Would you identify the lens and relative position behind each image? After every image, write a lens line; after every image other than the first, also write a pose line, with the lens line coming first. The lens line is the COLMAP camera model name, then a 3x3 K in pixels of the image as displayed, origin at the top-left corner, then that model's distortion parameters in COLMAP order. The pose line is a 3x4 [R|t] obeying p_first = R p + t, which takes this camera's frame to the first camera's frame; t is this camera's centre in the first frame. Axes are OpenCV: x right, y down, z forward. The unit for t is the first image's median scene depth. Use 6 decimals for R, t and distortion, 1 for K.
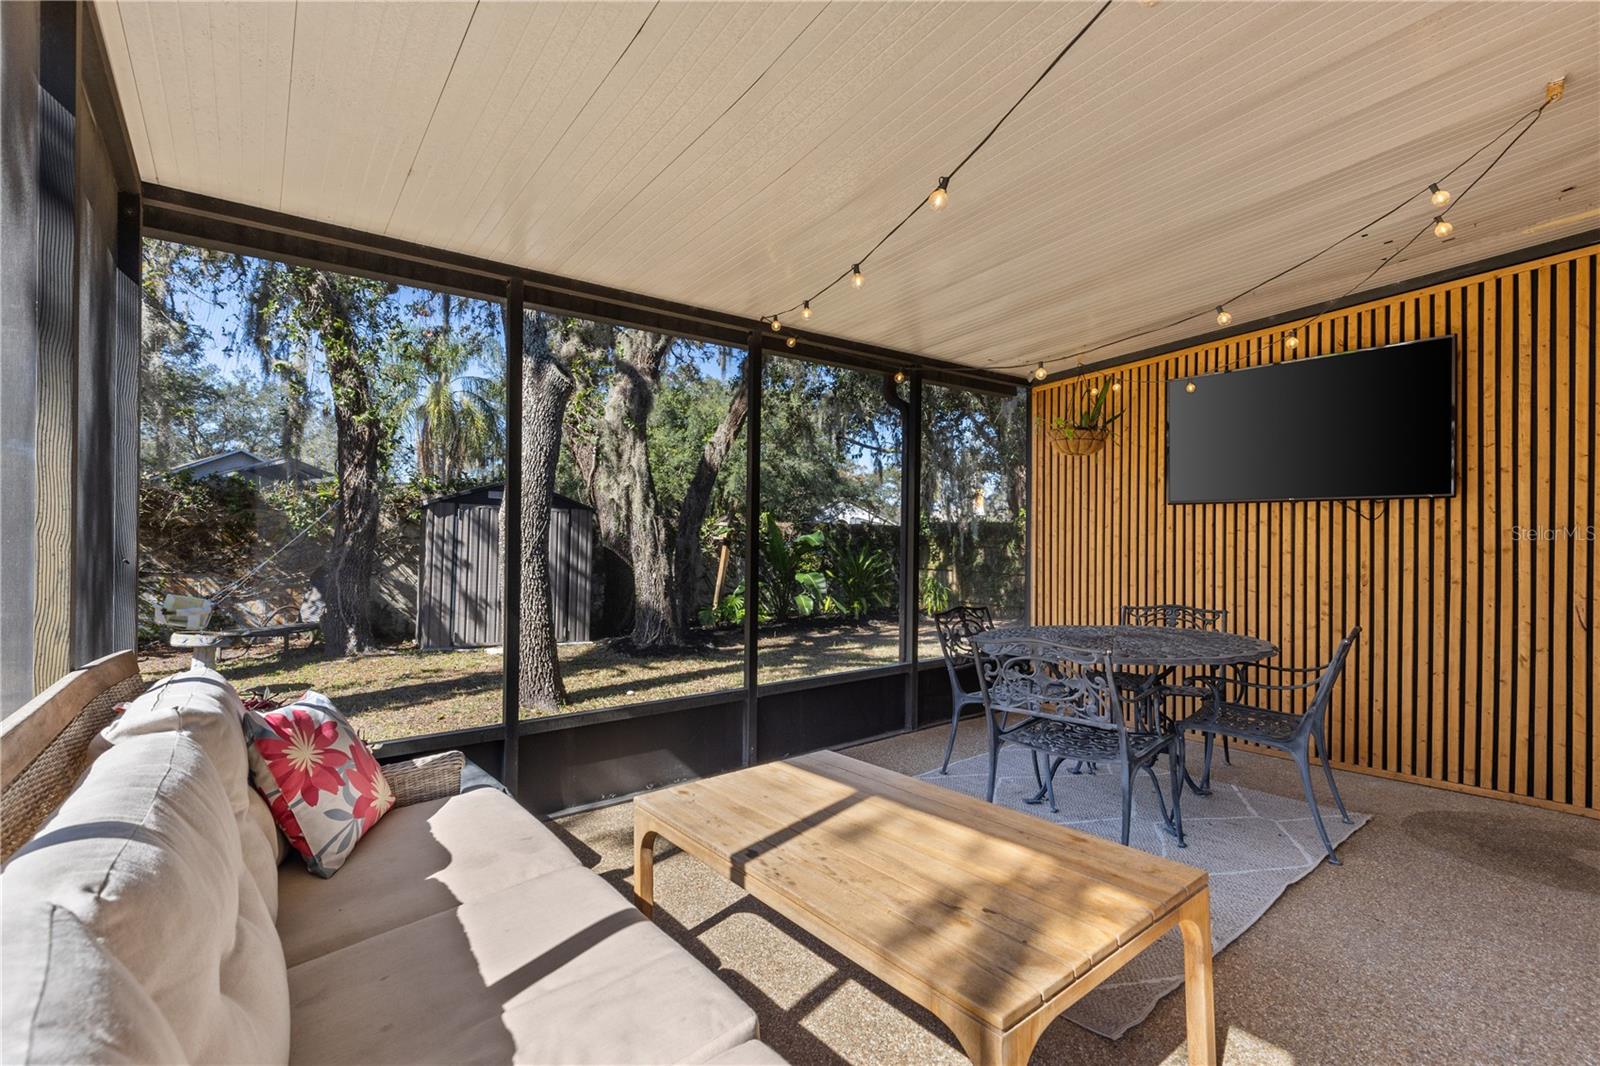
lens RADIAL K [[714.7, 0, 792.6], [0, 714.7, 544.4], [0, 0, 1]] dist [0.001168, 0.000048]
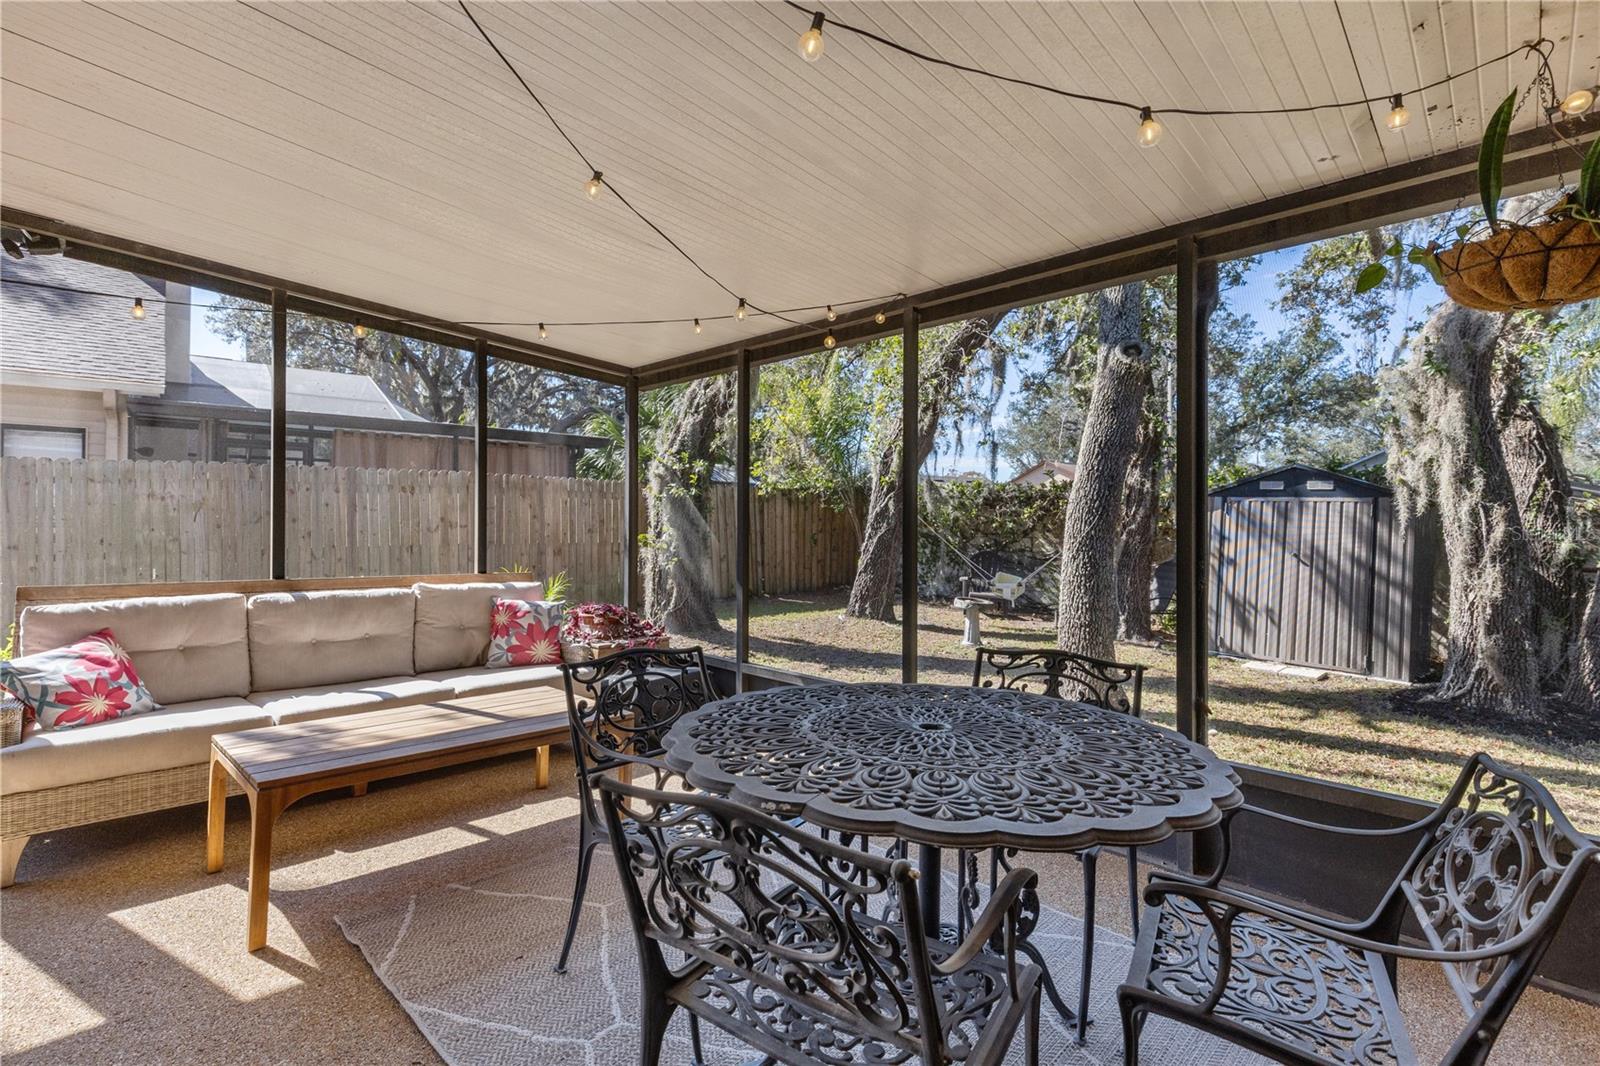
lens RADIAL K [[720.0, 0, 799.8], [0, 720.0, 527.7], [0, 0, 1]] dist [0.002529, -0.000209]
pose [[0.138041, 0.001349, -0.990426, 0.373418], [-0.019538, 0.999808, -0.001361, -0.005729], [0.990234, 0.019539, 0.138041, 0.328617]]
